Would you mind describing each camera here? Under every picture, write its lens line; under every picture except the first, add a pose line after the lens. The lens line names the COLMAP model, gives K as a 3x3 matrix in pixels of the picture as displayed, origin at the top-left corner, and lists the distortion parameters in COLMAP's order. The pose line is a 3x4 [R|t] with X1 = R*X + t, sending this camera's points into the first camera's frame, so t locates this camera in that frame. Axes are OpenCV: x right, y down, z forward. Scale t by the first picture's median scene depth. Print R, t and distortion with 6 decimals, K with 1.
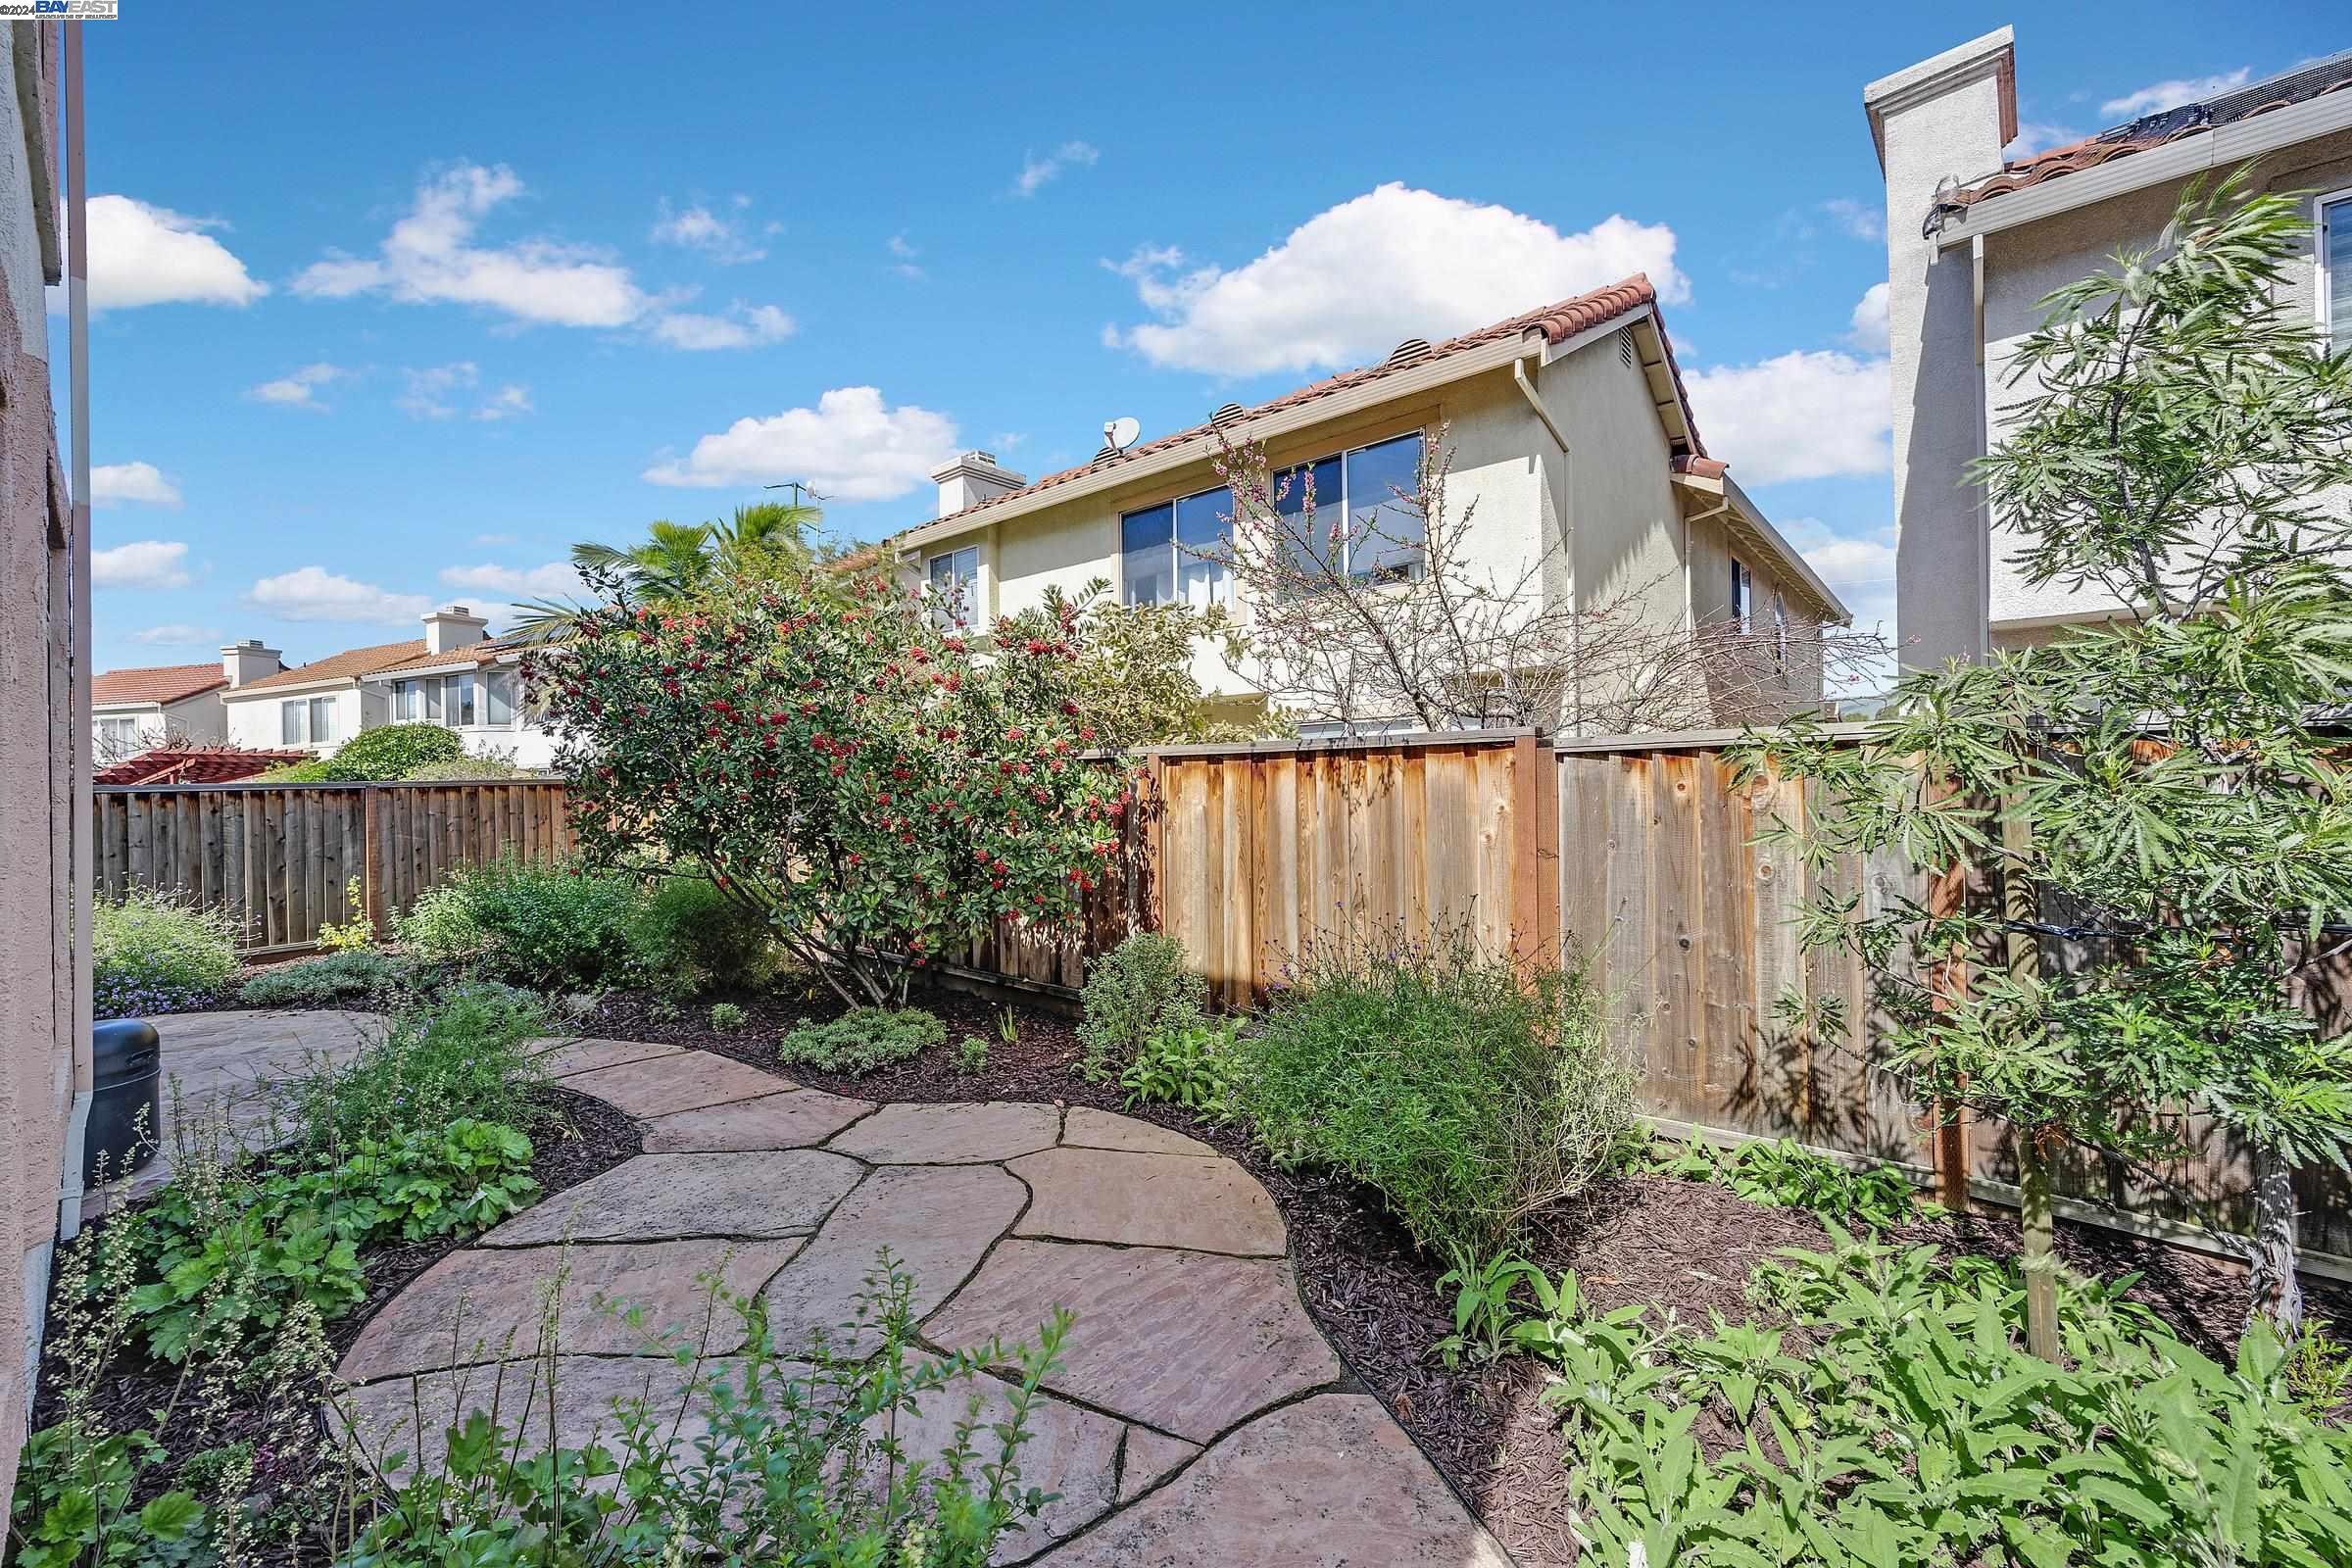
lens RADIAL K [[946.3, 0, 1180.0], [0, 946.3, 781.4], [0, 0, 1]] dist [-0.000874, 0.000003]
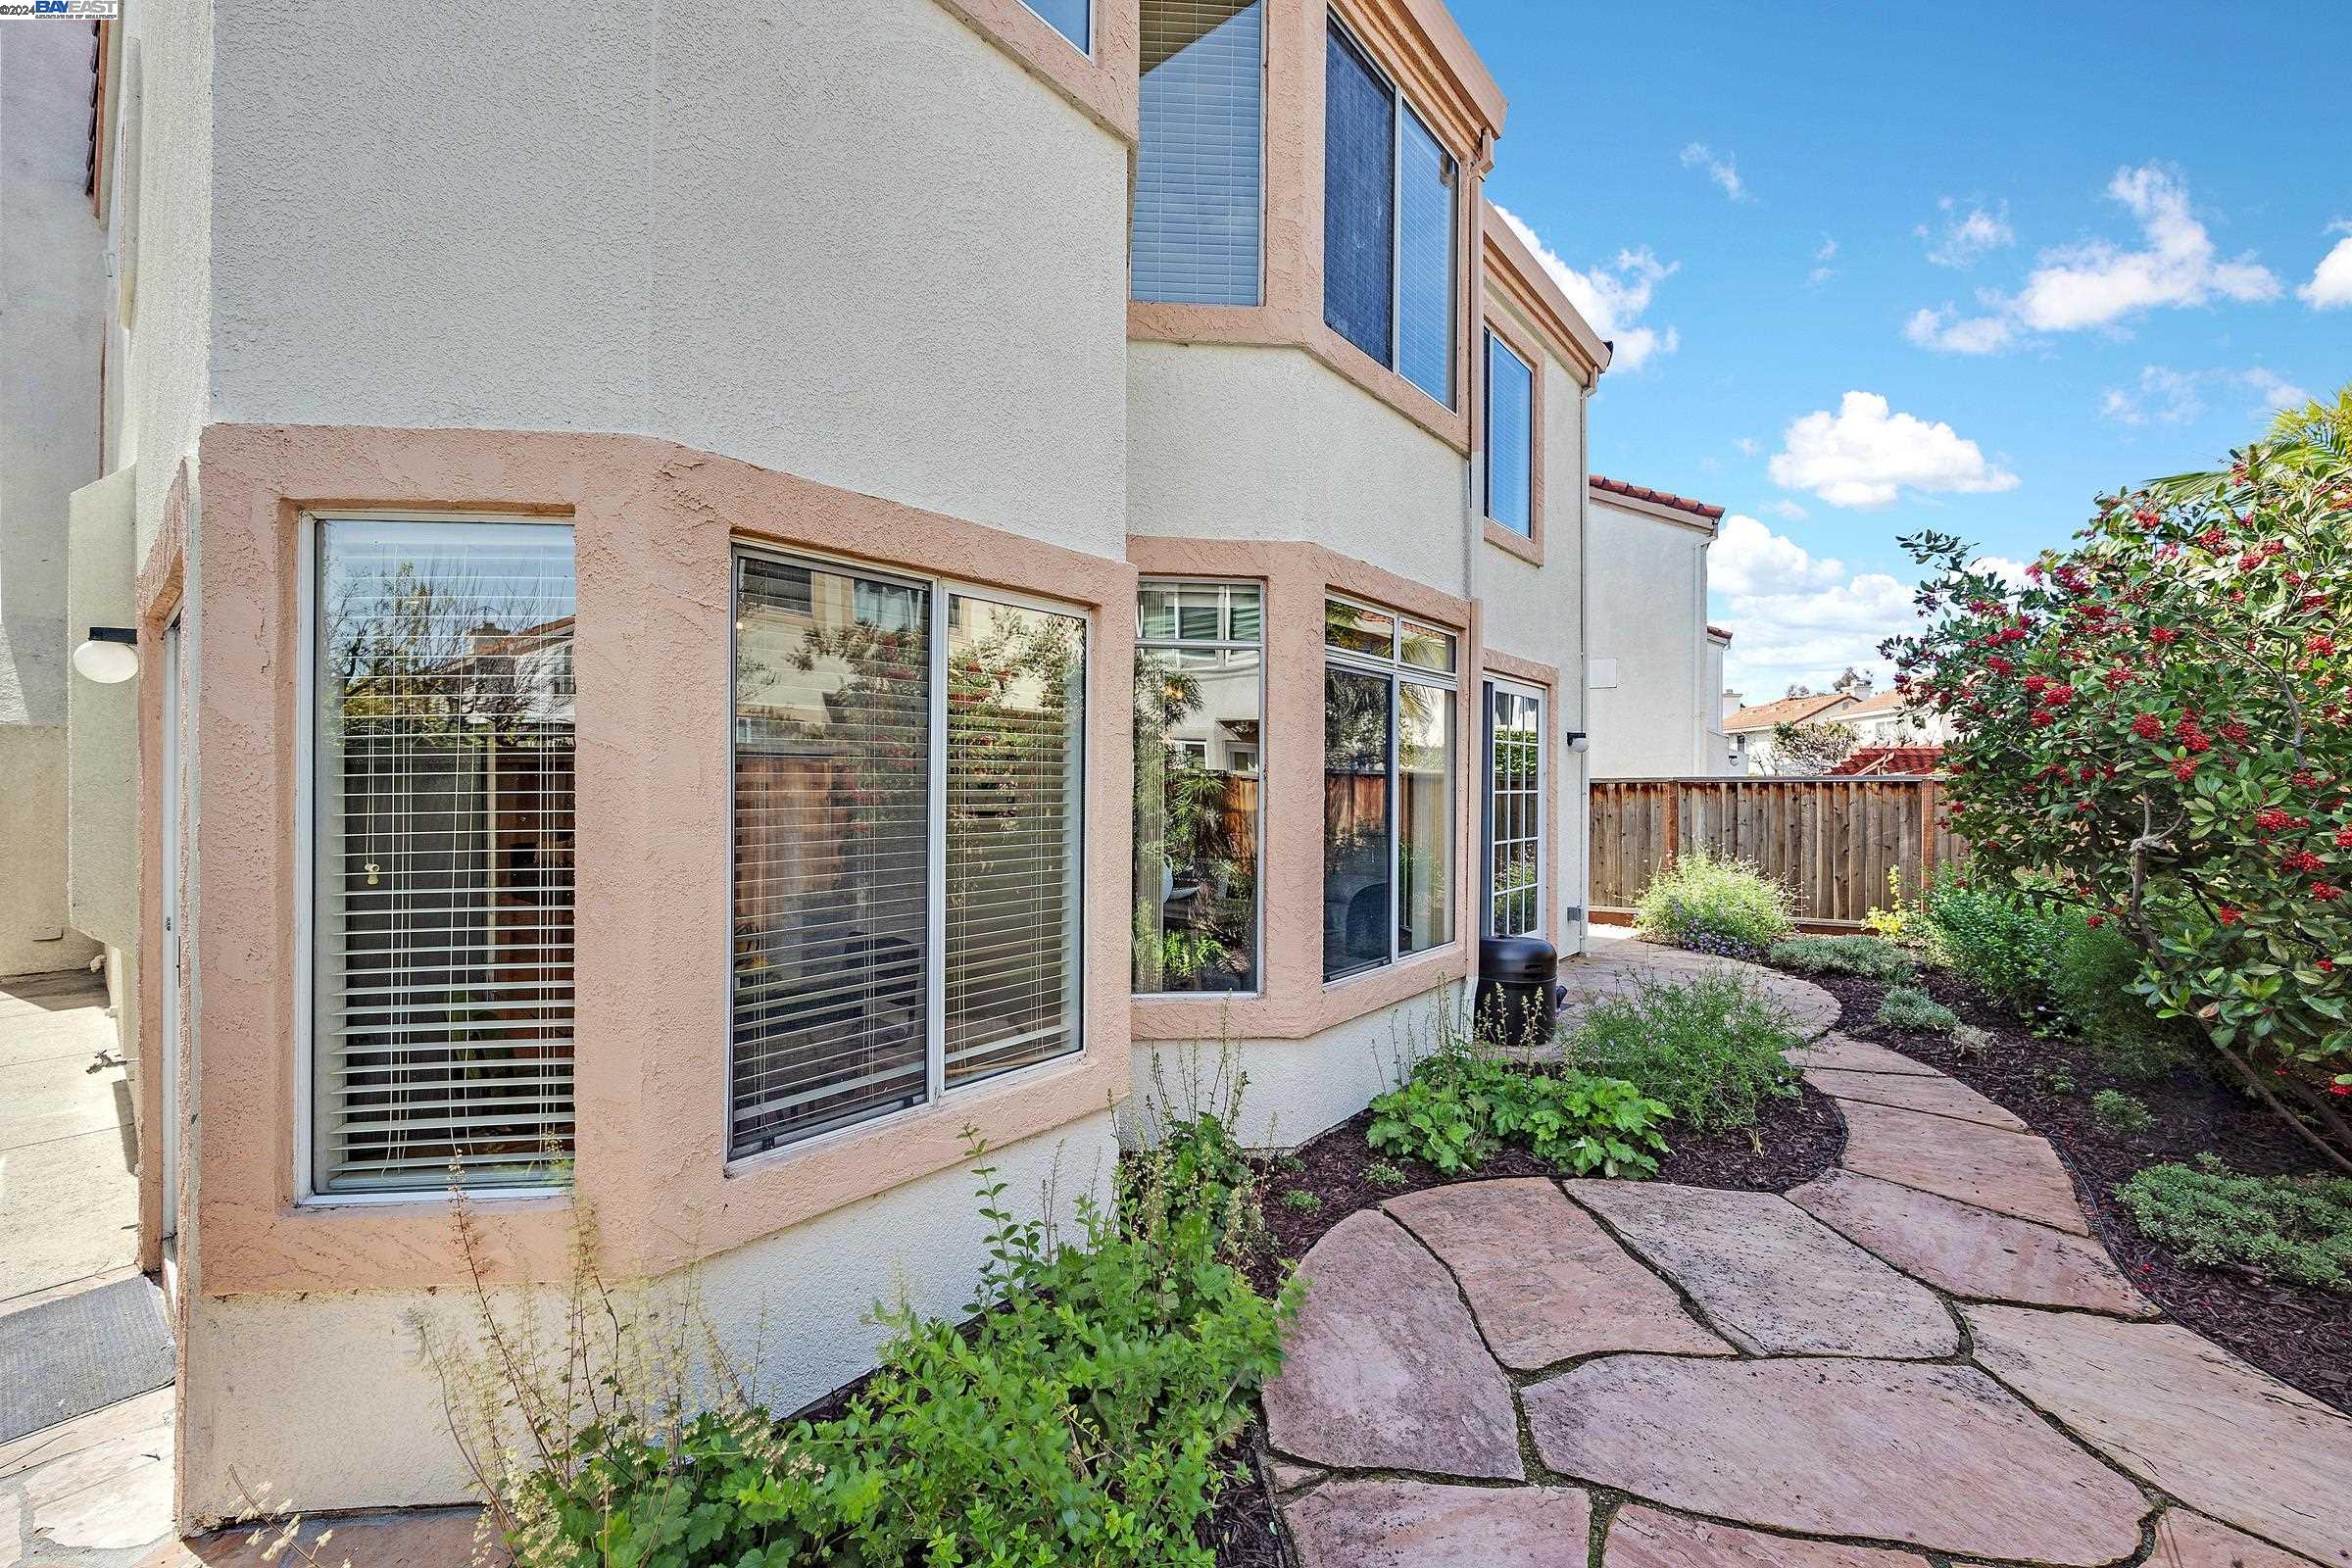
lens RADIAL K [[946.3, 0, 1180.0], [0, 946.3, 781.4], [0, 0, 1]] dist [-0.000874, 0.000003]
pose [[0.018661, 0.015823, -0.999701, 0.262246], [-0.004729, 0.999865, 0.015737, -0.009429], [0.999815, 0.004434, 0.018733, 0.340580]]
